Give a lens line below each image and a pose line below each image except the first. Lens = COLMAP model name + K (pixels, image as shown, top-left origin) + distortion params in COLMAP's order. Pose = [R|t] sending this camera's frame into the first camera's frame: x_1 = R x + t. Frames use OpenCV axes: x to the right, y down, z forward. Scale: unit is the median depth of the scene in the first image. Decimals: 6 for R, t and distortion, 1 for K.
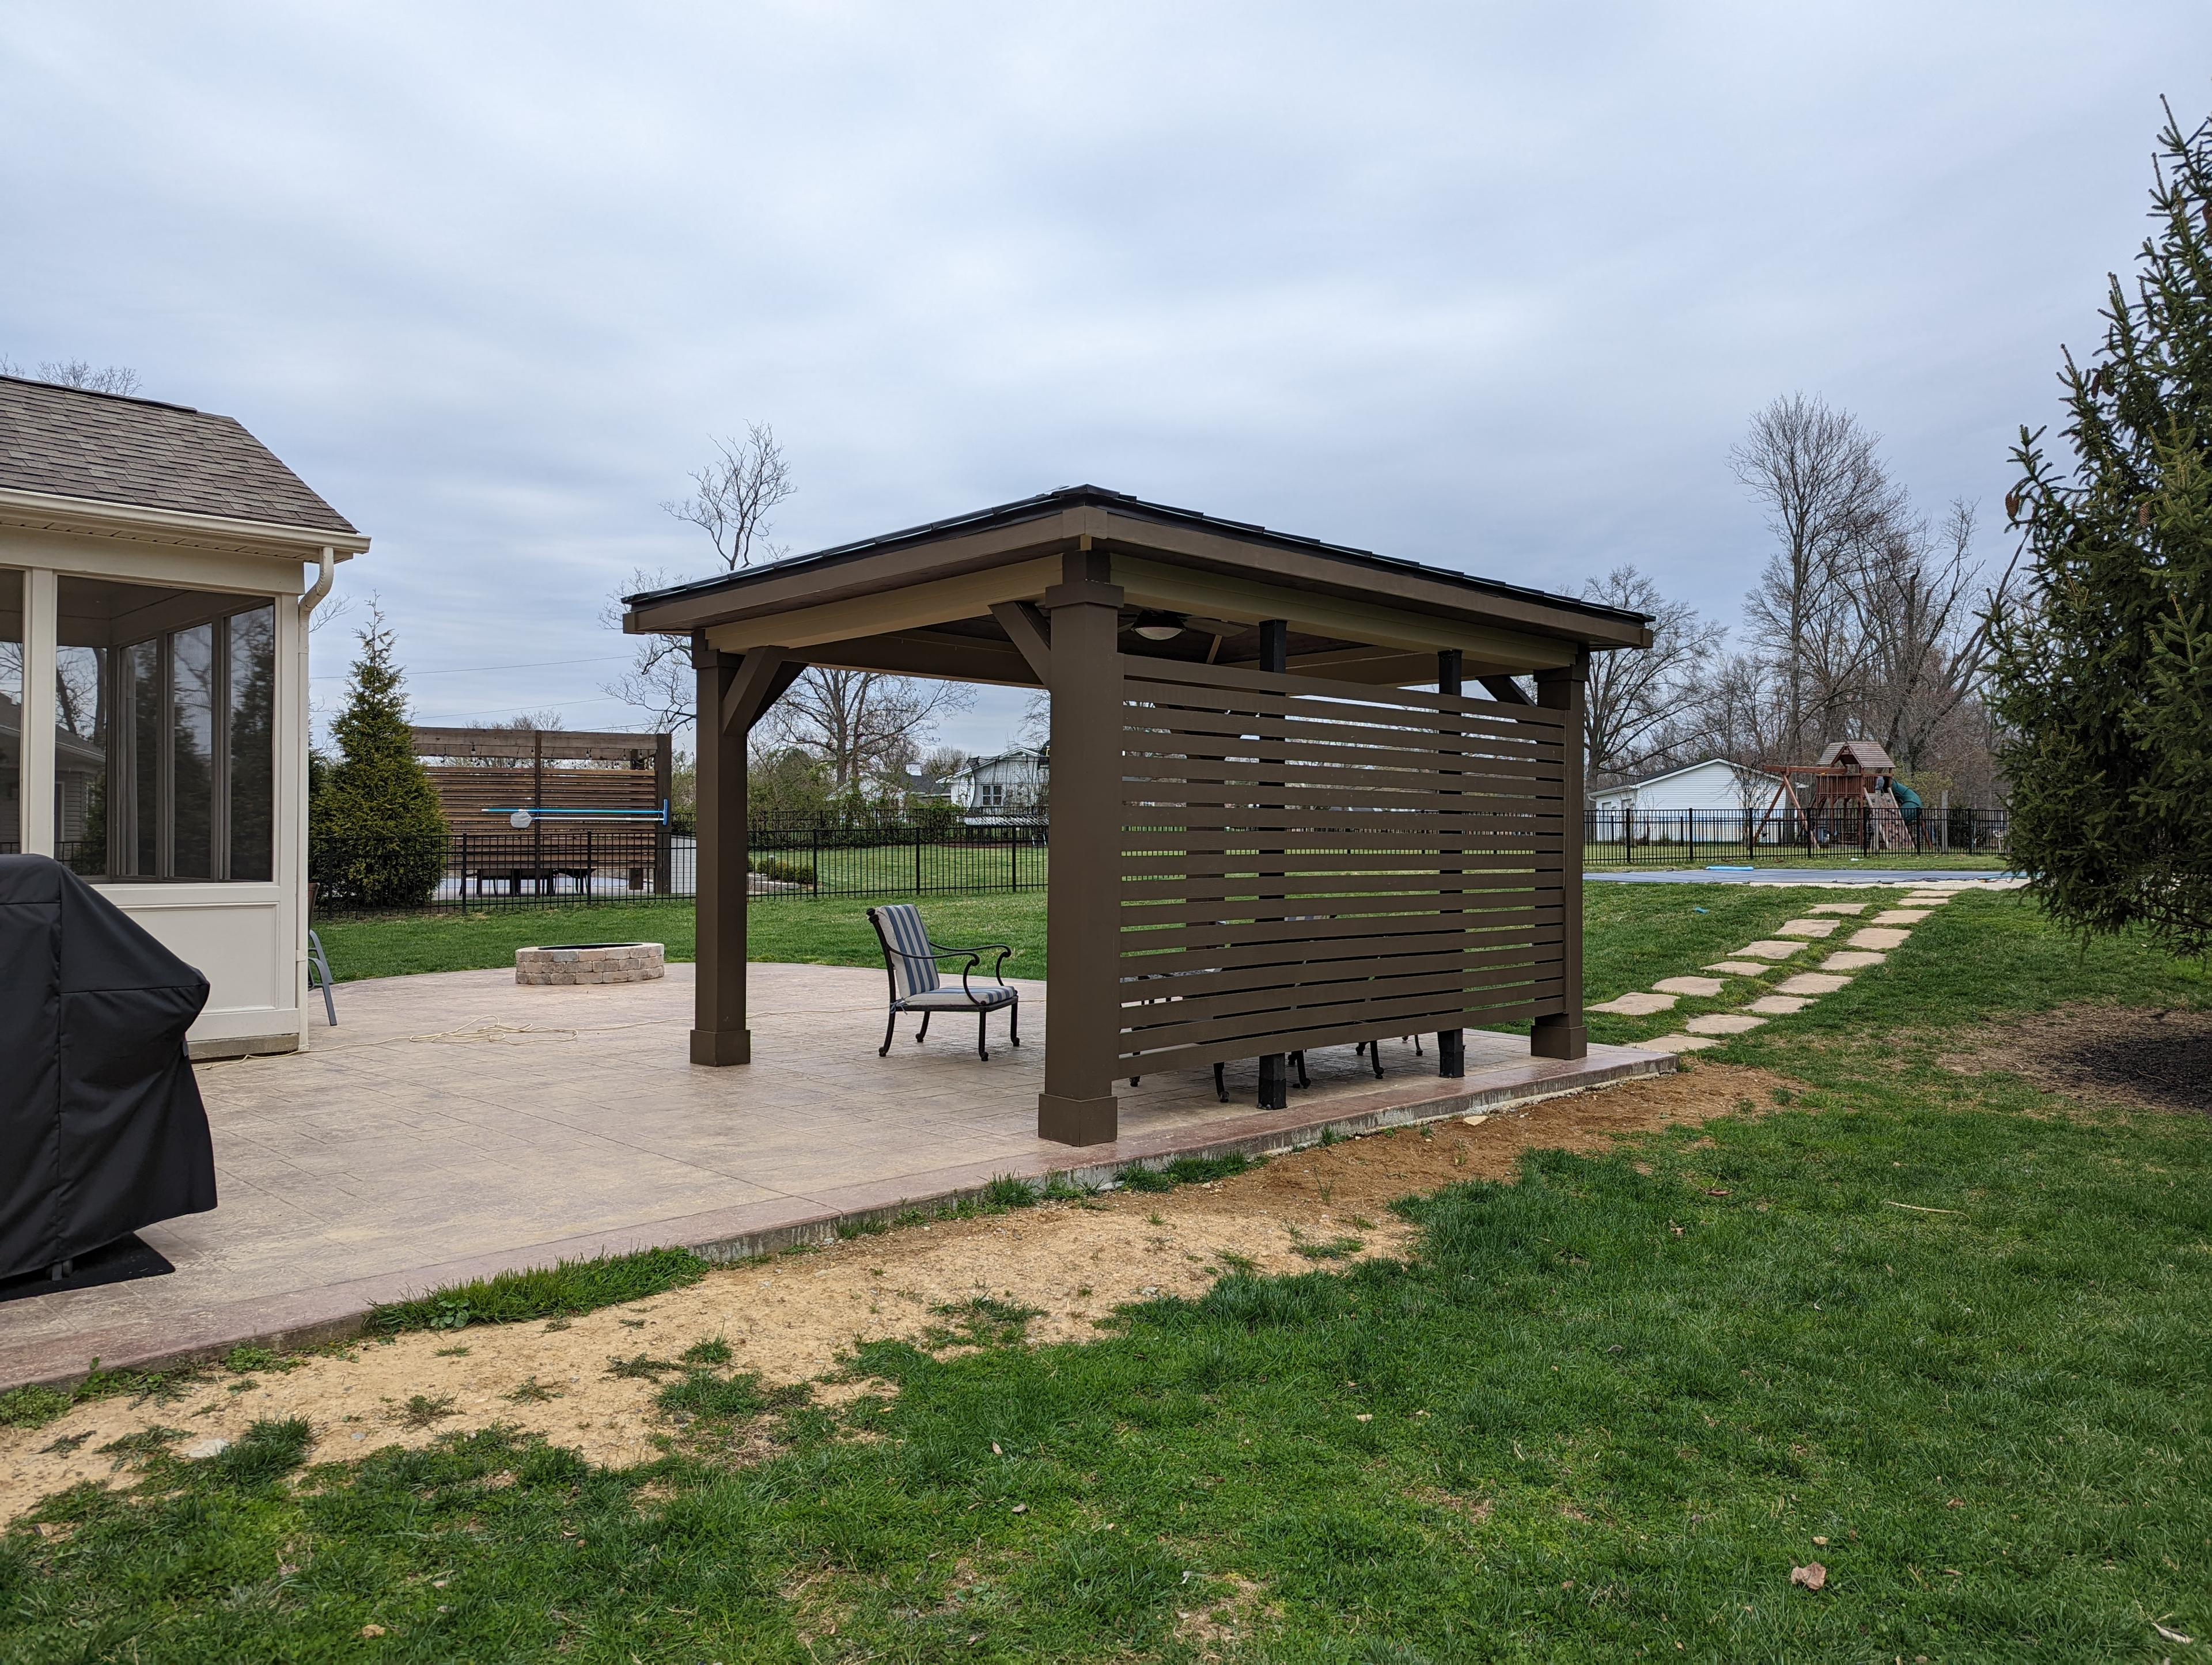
lens RADIAL K [[1542.0, 0, 1095.4], [0, 1542.0, 815.7], [0, 0, 1]] dist [0.067682, -0.037526]
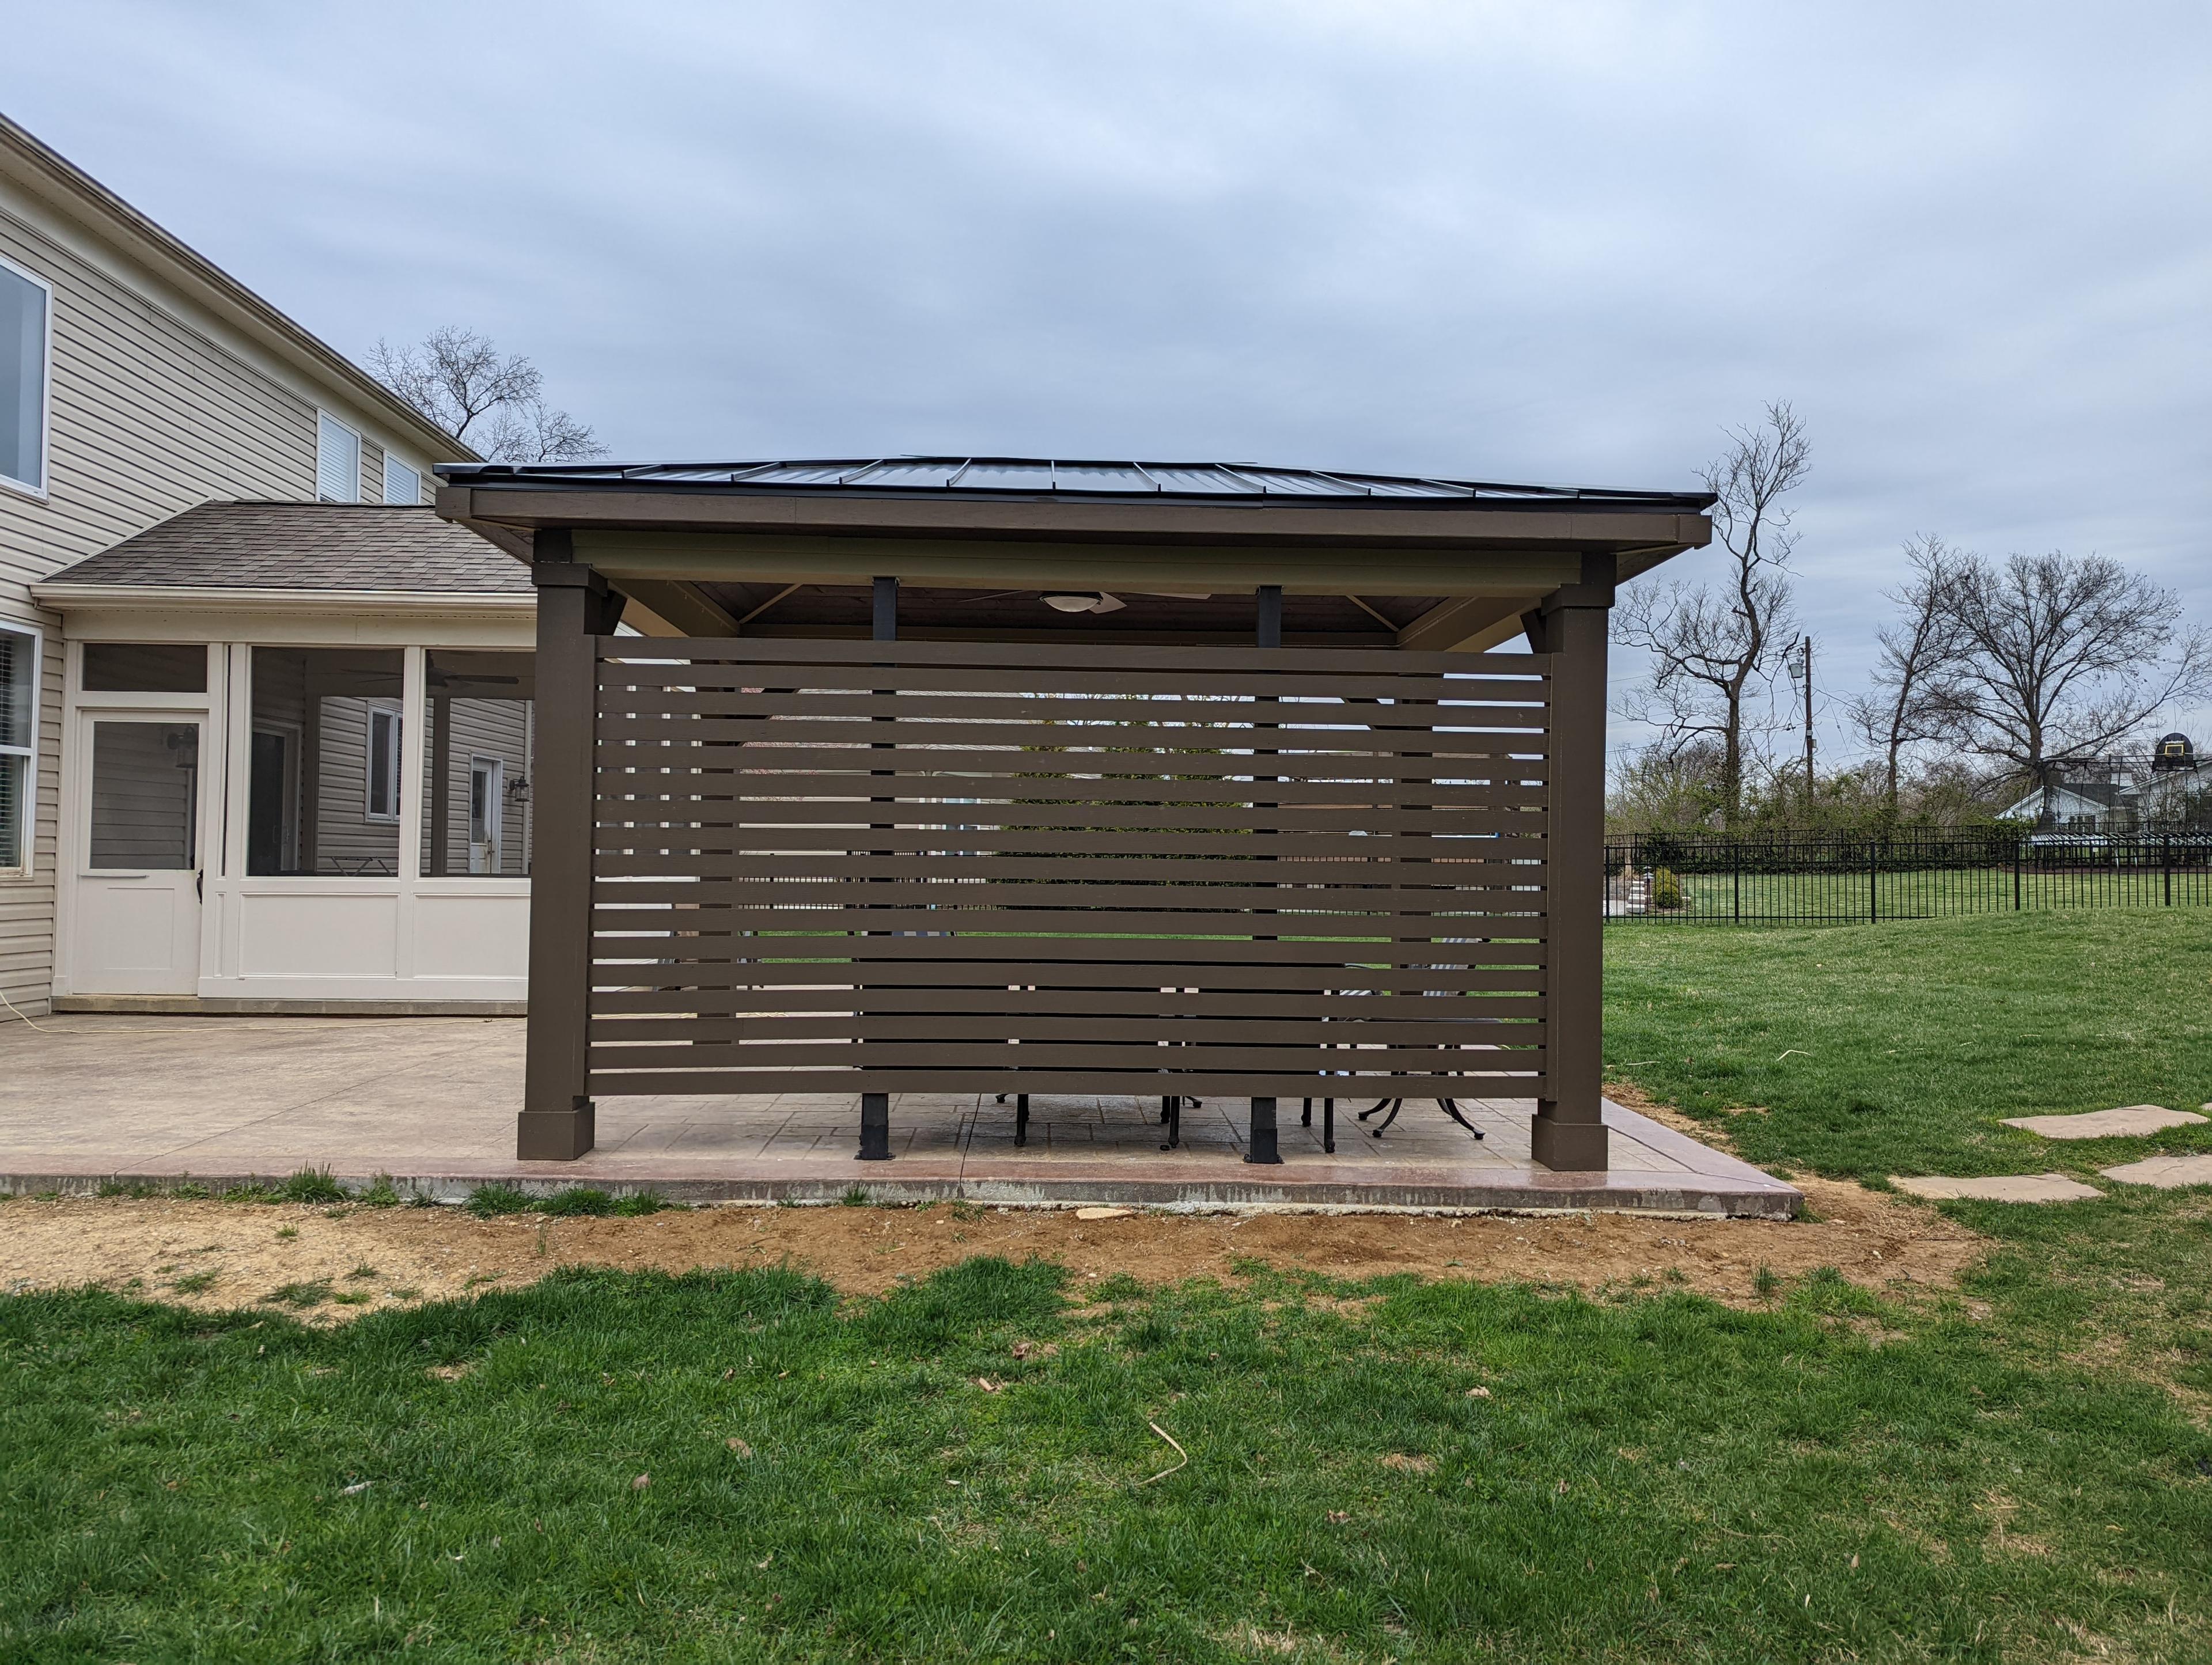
lens RADIAL K [[1542.0, 0, 1095.4], [0, 1542.0, 815.7], [0, 0, 1]] dist [0.067682, -0.037526]
pose [[0.732483, -0.013522, -0.680651, 0.681743], [0.002944, 0.999856, -0.016695, 0.015261], [0.680779, 0.010224, 0.732417, 0.405894]]
